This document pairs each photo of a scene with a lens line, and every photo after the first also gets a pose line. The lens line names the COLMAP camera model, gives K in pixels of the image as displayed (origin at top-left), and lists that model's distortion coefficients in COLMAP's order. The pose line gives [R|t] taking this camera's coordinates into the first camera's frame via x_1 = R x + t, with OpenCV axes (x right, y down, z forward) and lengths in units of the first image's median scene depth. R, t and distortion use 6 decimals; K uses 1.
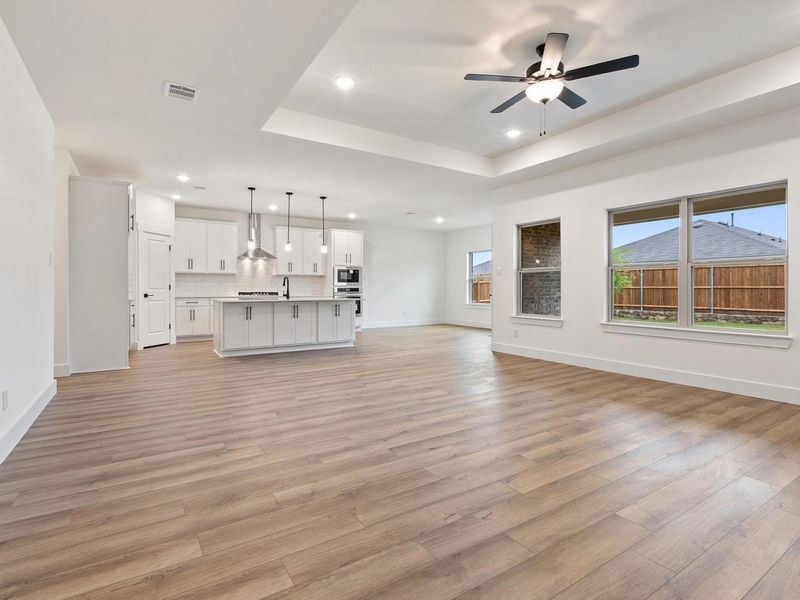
lens RADIAL K [[403.0, 0, 399.5], [0, 403.0, 296.7], [0, 0, 1]] dist [-0.000498, -0.000375]
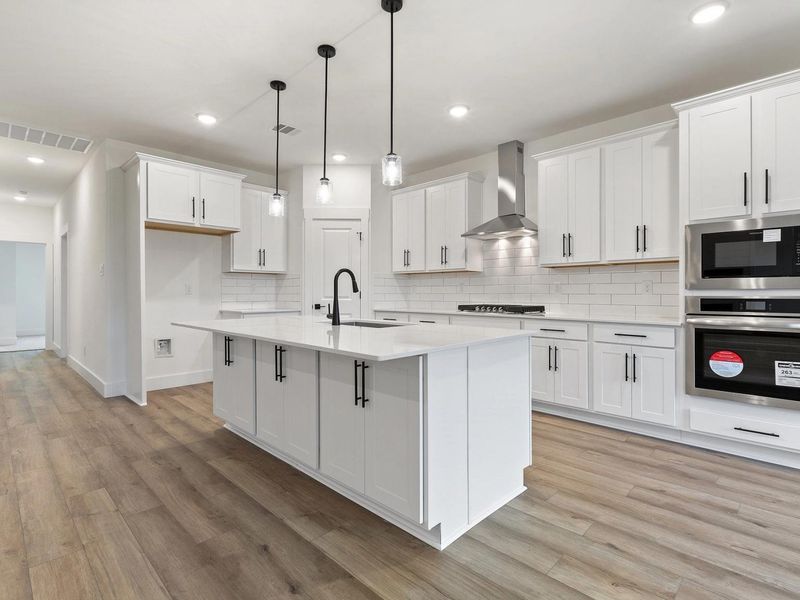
lens RADIAL K [[417.7, 0, 394.6], [0, 417.7, 288.6], [0, 0, 1]] dist [0.040121, -0.000249]
pose [[0.205348, -0.012968, -0.978603, 0.097713], [-0.025141, 0.999512, -0.018520, -0.018372], [0.978366, 0.028406, 0.204922, 0.724925]]
